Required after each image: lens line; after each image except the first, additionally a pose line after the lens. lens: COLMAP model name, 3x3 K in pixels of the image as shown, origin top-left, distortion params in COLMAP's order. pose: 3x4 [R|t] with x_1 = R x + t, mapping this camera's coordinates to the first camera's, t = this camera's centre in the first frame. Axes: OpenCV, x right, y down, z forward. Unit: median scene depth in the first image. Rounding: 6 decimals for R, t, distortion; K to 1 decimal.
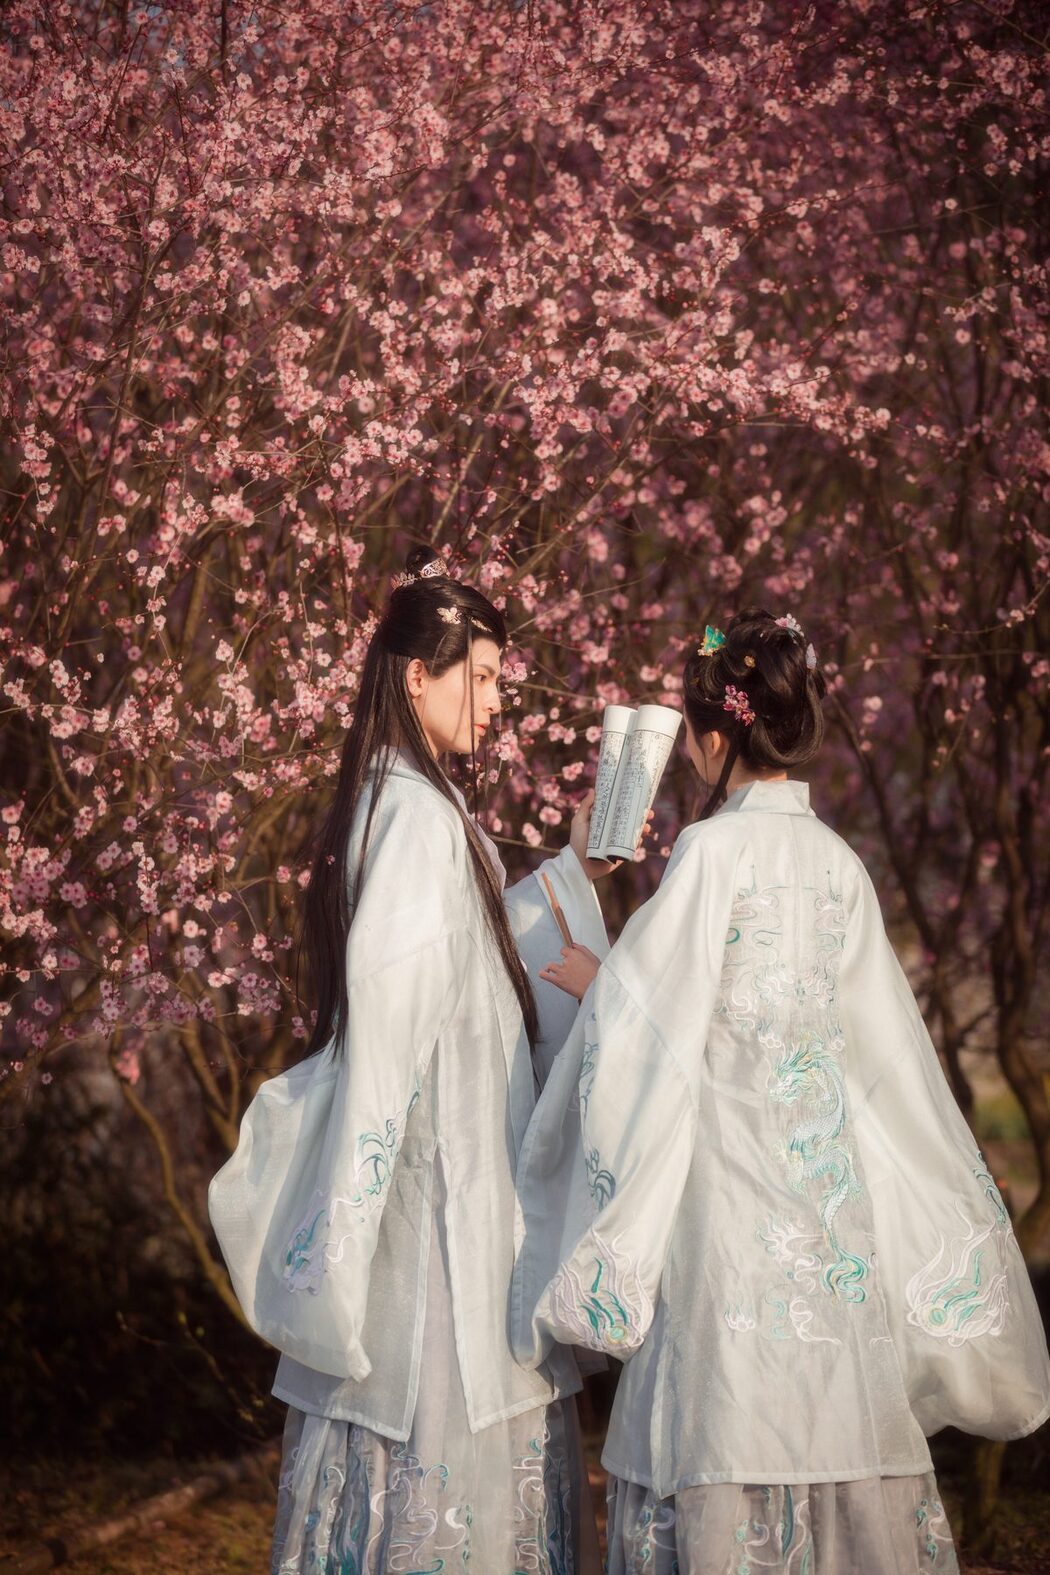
lens RADIAL K [[4432.7, 0, 524.7], [0, 4432.7, 787.1], [0, 0, 1]] dist [0.030599, 0.000000]
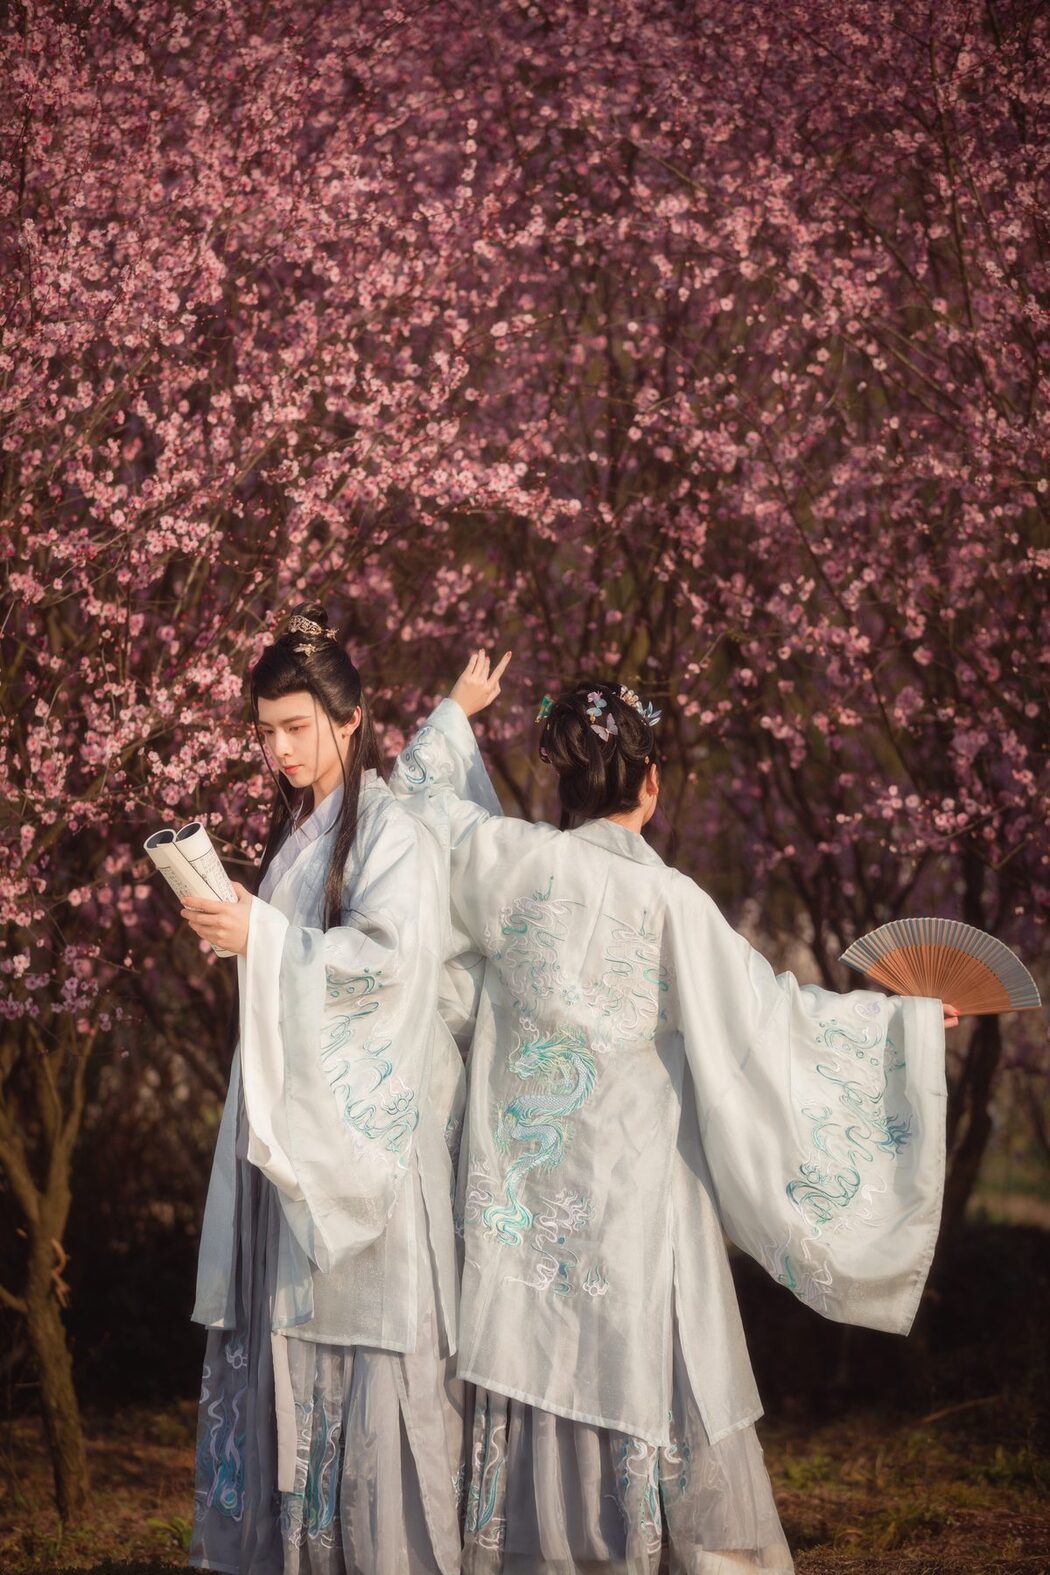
lens RADIAL K [[4432.7, 0, 525.2], [0, 4432.7, 788.1], [0, 0, 1]] dist [0.030599, 0.000000]
pose [[0.994299, -0.006658, 0.106421, -0.063710], [0.007137, 0.999966, -0.004124, -0.003194], [-0.106390, 0.004860, 0.994313, -0.195443]]
